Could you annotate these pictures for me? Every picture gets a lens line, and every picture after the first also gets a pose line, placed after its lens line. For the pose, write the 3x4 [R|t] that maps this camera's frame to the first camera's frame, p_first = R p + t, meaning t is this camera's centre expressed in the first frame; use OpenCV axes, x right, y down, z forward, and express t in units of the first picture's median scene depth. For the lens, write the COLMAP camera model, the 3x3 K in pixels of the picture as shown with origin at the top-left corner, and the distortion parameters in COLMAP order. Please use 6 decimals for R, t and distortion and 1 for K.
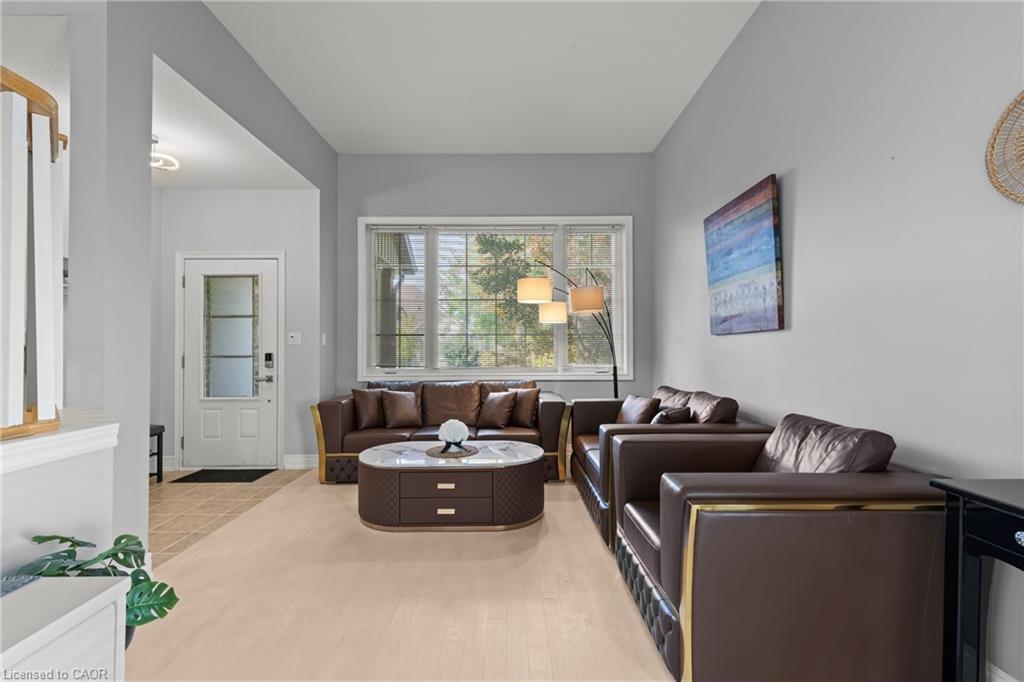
lens RADIAL K [[465.9, 0, 512.9], [0, 465.9, 346.5], [0, 0, 1]] dist [-0.002617, -0.000007]
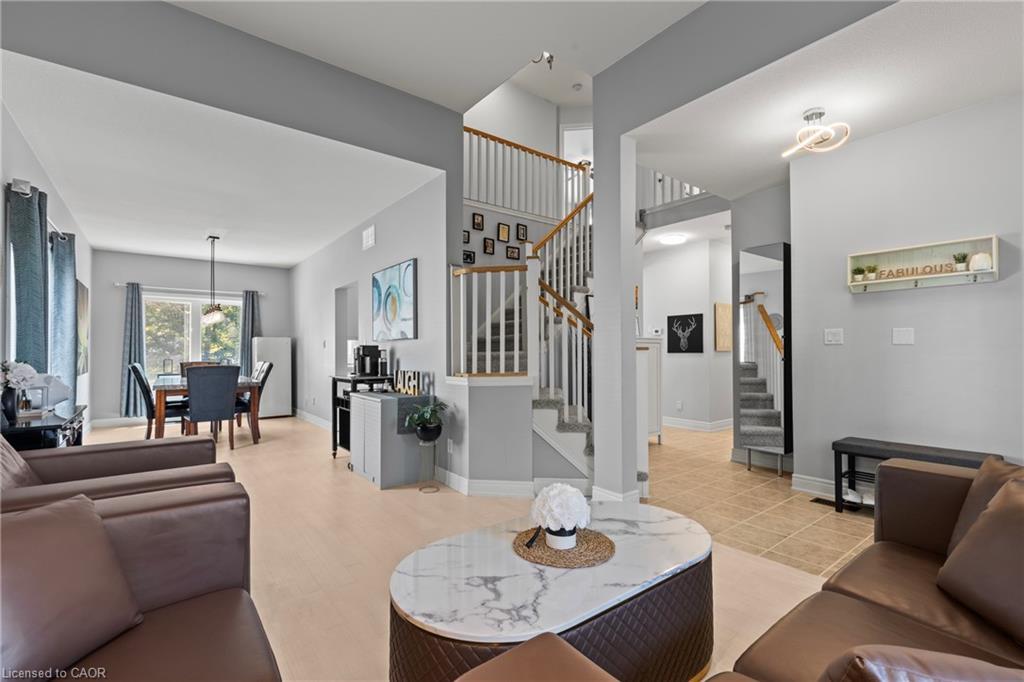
lens RADIAL K [[465.9, 0, 514.6], [0, 465.9, 341.7], [0, 0, 1]] dist [-0.002617, -0.000007]
pose [[-0.793083, -0.002159, -0.609109, 0.241878], [0.007457, 0.999884, -0.013253, -0.003620], [0.609068, -0.015053, -0.792975, 1.372793]]
